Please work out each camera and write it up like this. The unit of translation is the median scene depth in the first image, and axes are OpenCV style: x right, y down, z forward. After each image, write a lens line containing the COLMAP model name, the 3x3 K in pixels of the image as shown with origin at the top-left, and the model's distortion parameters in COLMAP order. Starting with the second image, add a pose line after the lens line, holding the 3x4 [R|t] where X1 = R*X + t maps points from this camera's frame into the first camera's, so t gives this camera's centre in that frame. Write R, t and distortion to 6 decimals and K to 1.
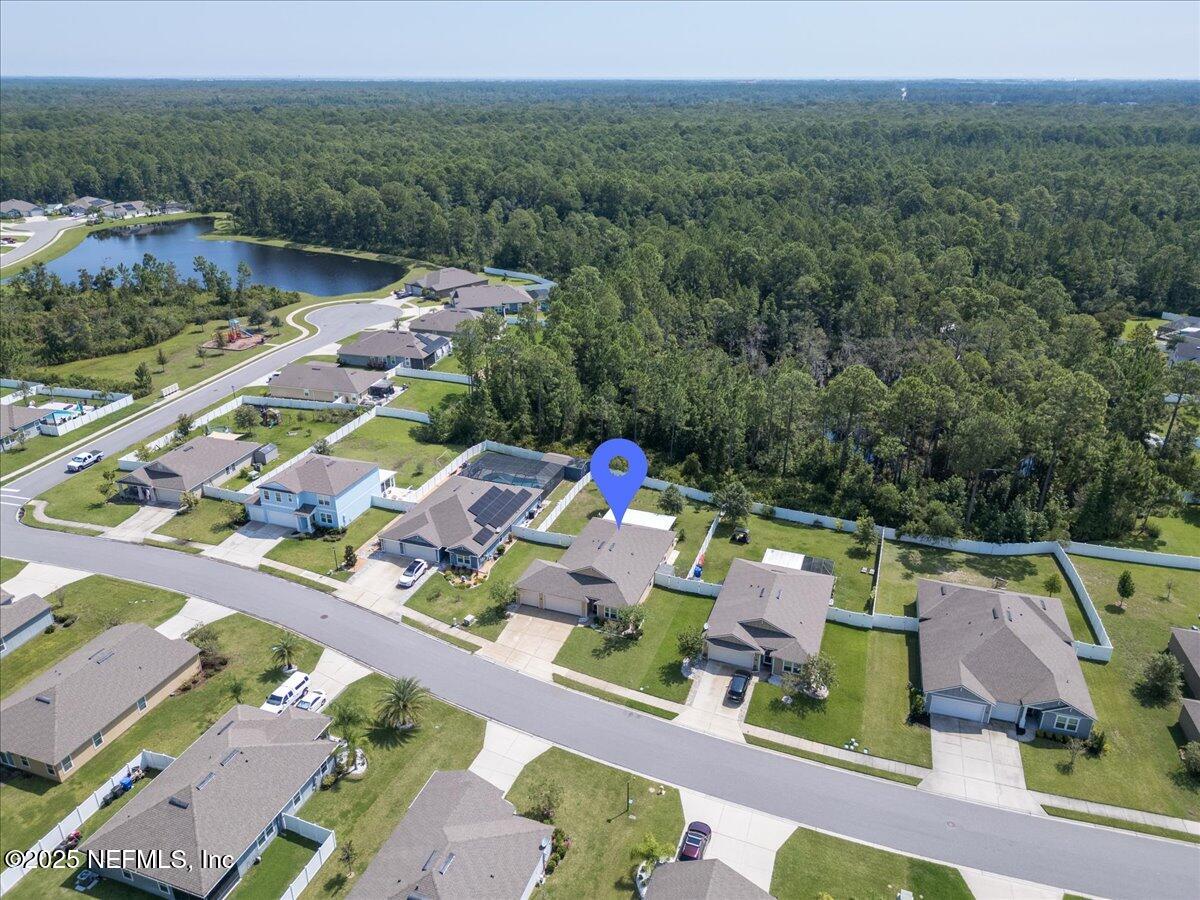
lens RADIAL K [[850.4, 0, 604.0], [0, 850.4, 445.0], [0, 0, 1]] dist [0.040052, -0.037176]
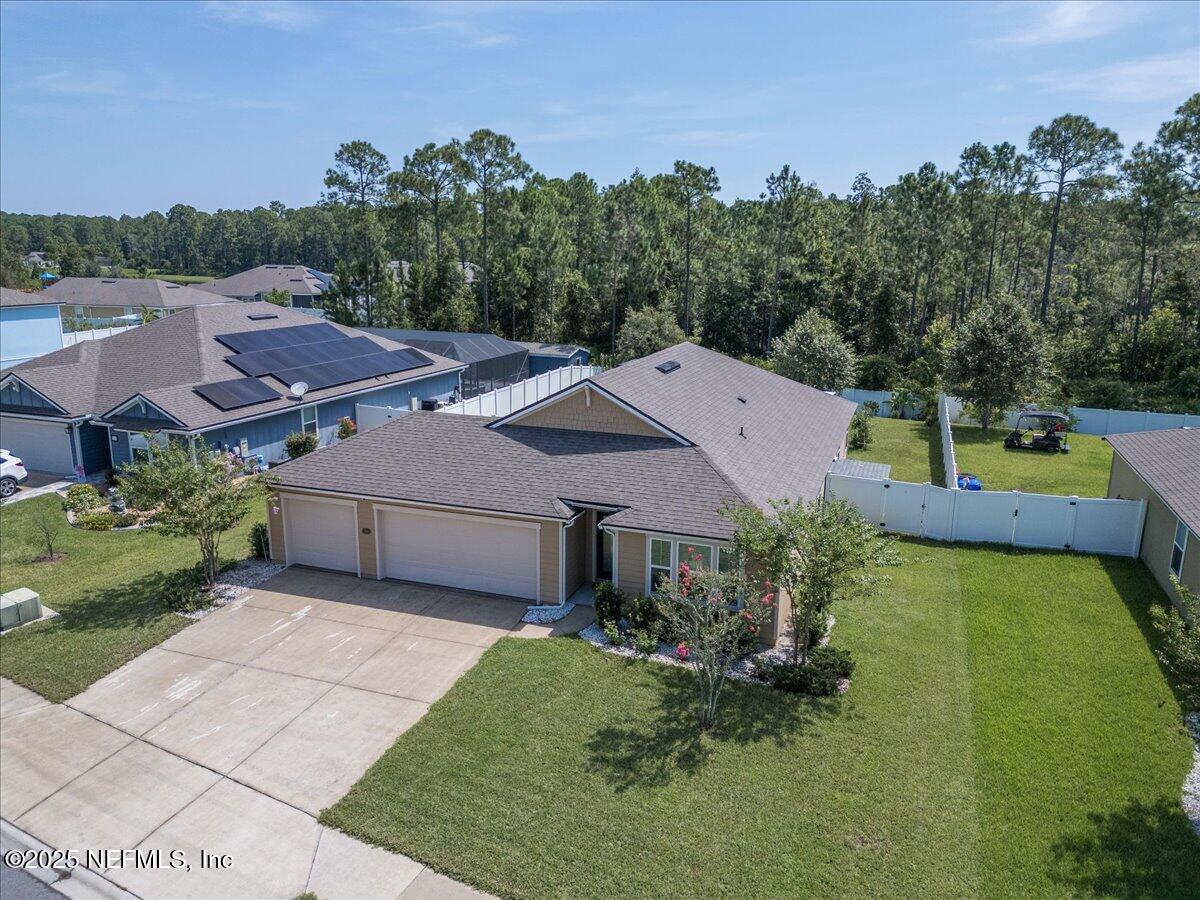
lens RADIAL K [[850.4, 0, 599.7], [0, 850.4, 449.6], [0, 0, 1]] dist [0.040052, -0.037176]
pose [[0.999954, 0.007846, -0.005508, -0.009568], [-0.008687, 0.984630, -0.174437, 0.187964], [0.004054, 0.174477, 0.984653, 0.727455]]
